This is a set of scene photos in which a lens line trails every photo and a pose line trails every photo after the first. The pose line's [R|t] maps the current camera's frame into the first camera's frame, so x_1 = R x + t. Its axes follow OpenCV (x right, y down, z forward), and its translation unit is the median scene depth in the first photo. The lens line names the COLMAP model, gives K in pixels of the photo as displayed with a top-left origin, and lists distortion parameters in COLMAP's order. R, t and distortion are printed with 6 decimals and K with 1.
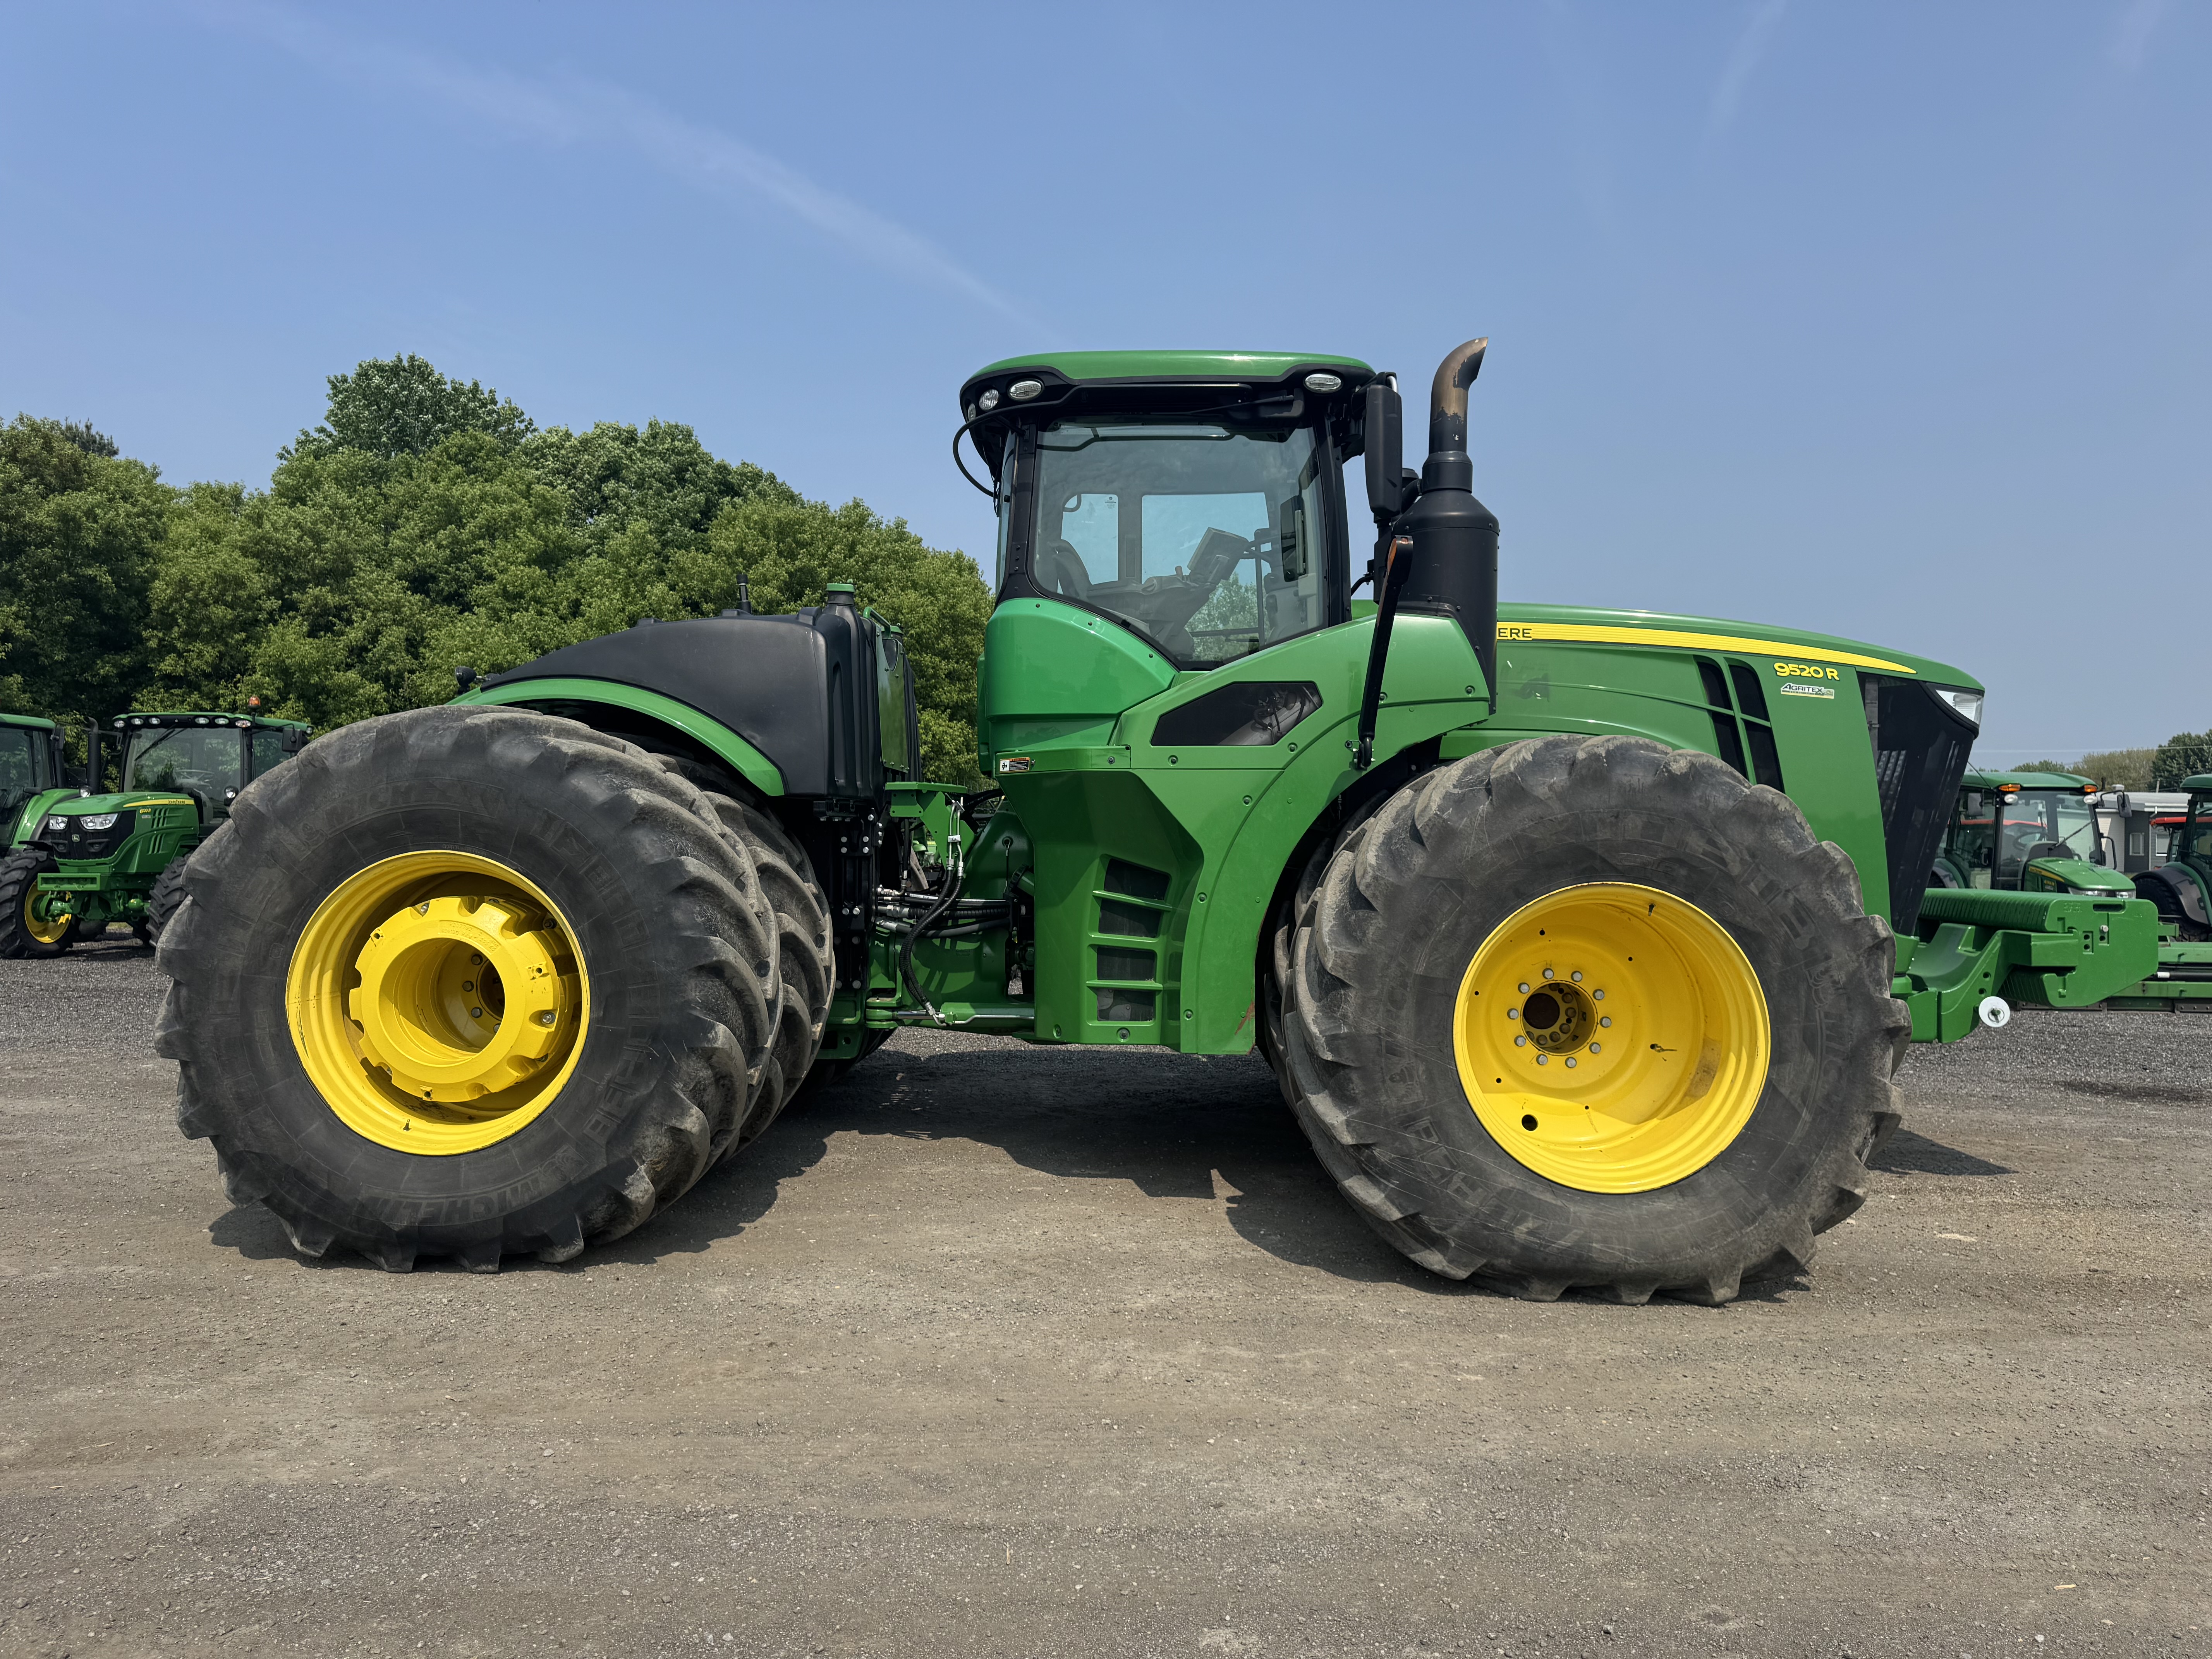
lens RADIAL K [[1528.1, 0, 1106.0], [0, 1528.1, 829.5], [0, 0, 1]] dist [0.137538, -0.265851]
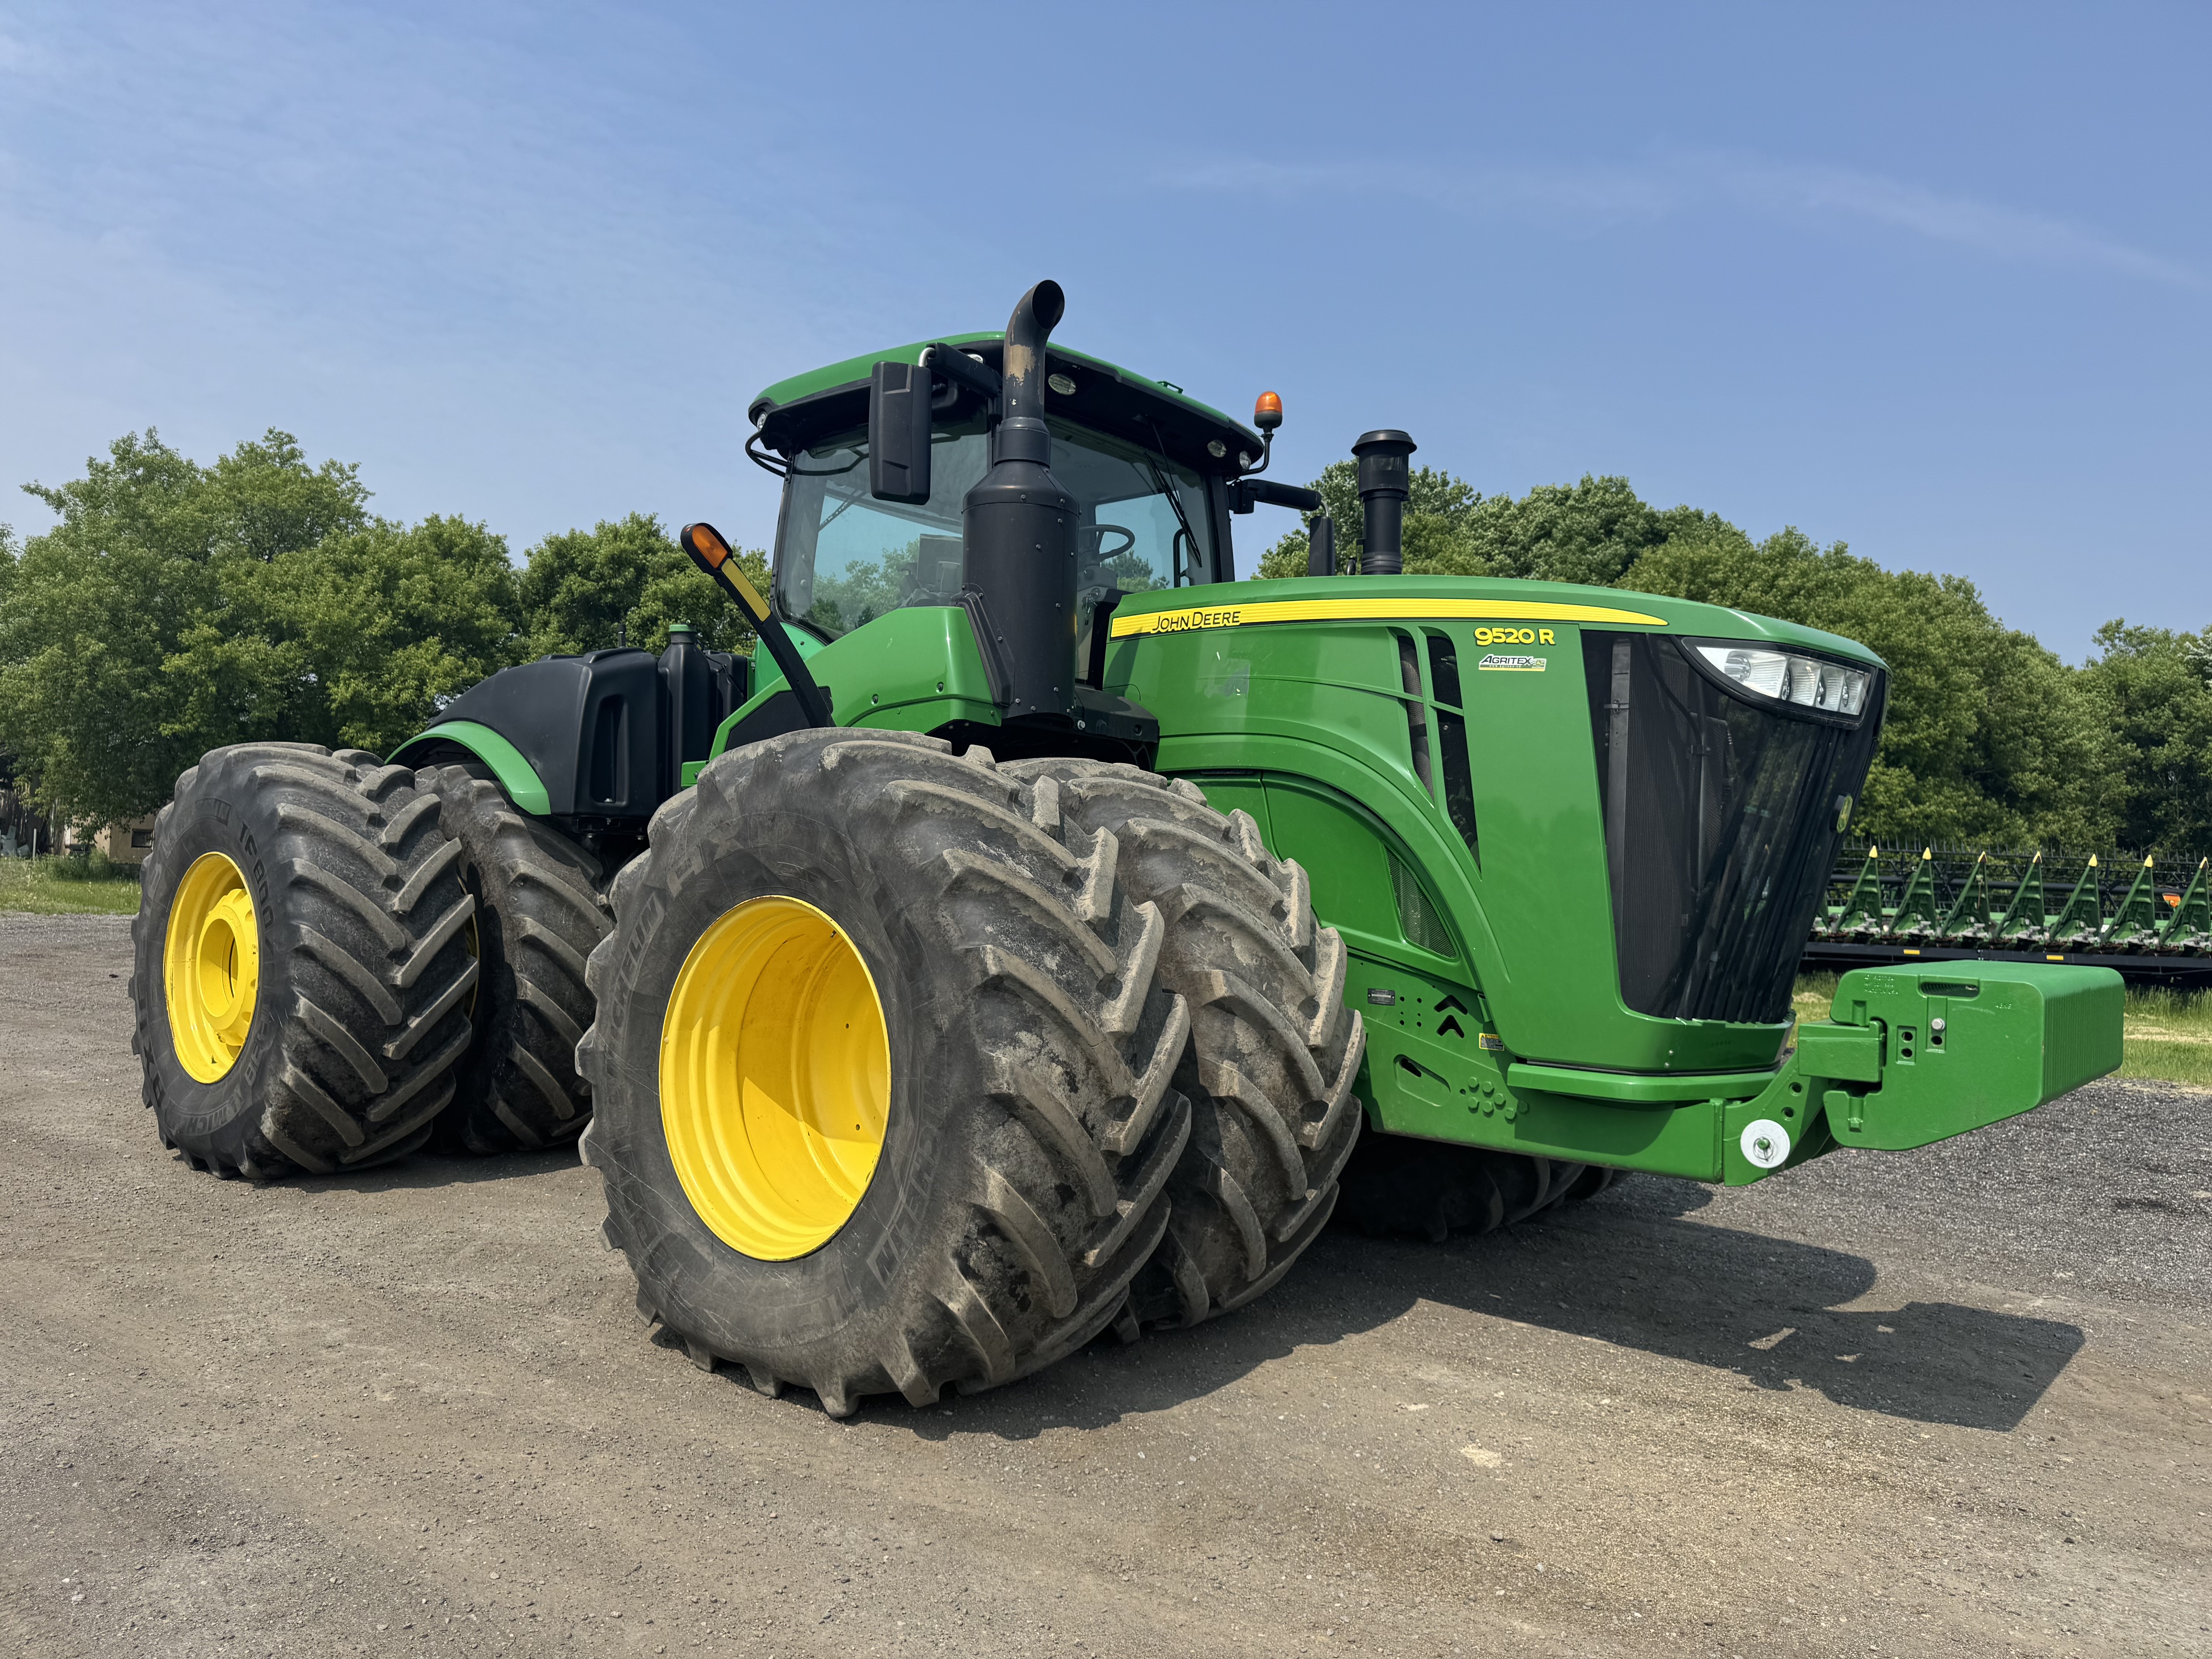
lens RADIAL K [[1528.1, 0, 1106.0], [0, 1528.1, 829.5], [0, 0, 1]] dist [0.137538, -0.265851]
pose [[0.787280, -0.002721, -0.616590, 1.006468], [-0.021734, 0.999246, -0.032159, 0.020730], [0.616213, 0.038719, 0.786627, 0.435413]]
